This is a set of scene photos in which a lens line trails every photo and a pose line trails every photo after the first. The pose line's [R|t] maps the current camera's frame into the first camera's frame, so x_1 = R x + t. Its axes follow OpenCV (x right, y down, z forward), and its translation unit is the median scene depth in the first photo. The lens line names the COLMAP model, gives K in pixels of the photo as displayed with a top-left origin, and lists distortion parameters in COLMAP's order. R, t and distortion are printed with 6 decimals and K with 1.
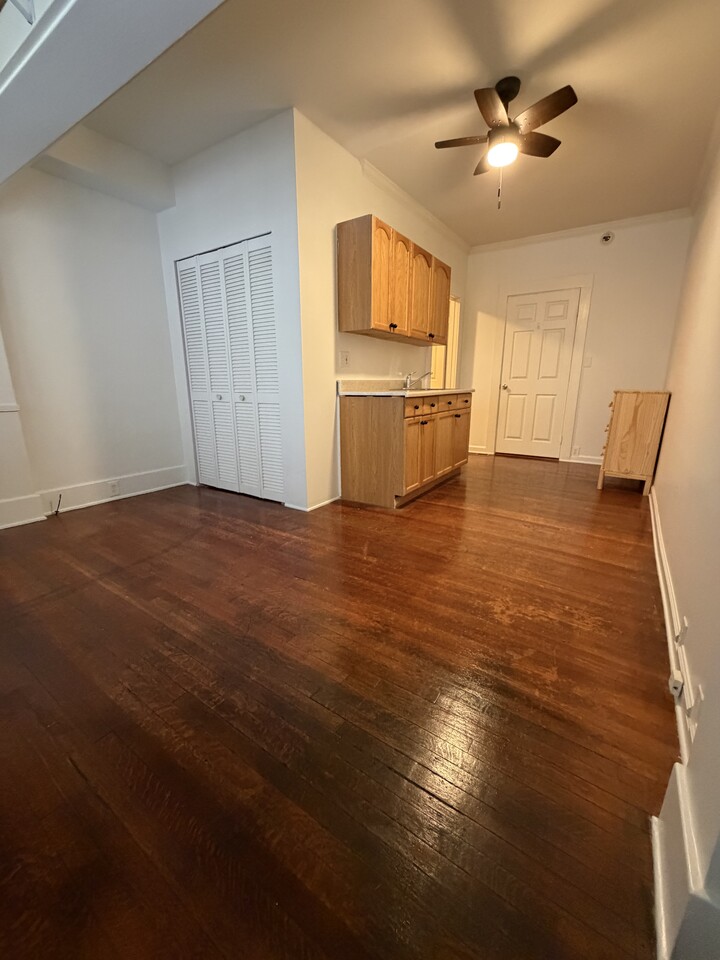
lens RADIAL K [[383.7, 0, 359.5], [0, 383.7, 478.8], [0, 0, 1]] dist [0.001316, 0.000237]
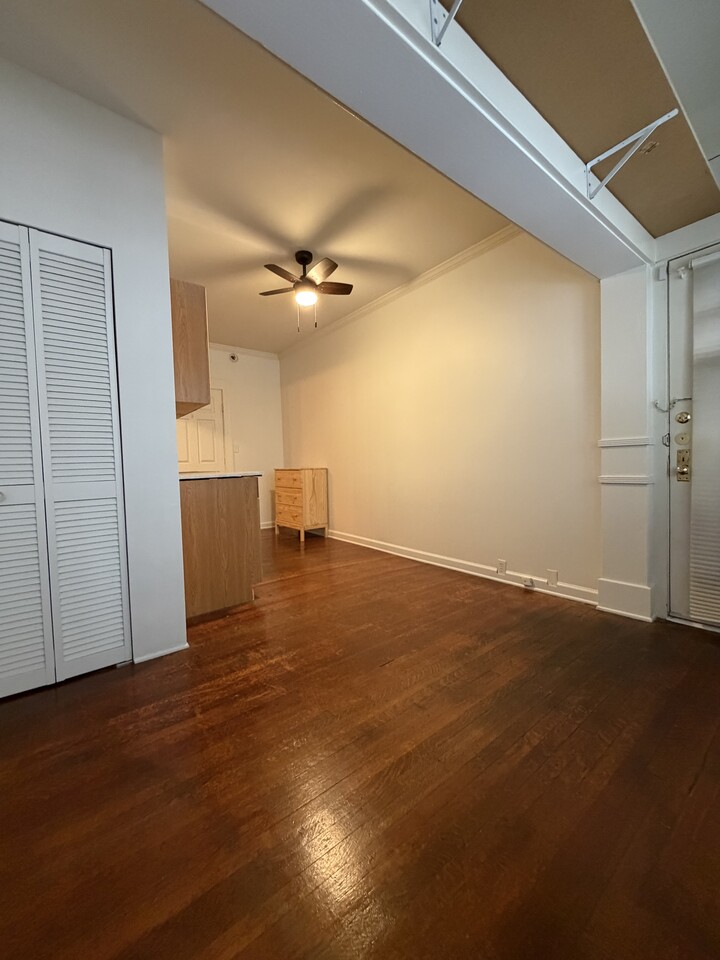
lens RADIAL K [[383.7, 0, 361.3], [0, 383.7, 479.6], [0, 0, 1]] dist [0.001316, 0.000237]
pose [[0.292435, -0.046243, 0.955167, -0.814030], [0.258728, 0.965404, -0.032474, -0.118931], [-0.920620, 0.256625, 0.294282, 0.534558]]
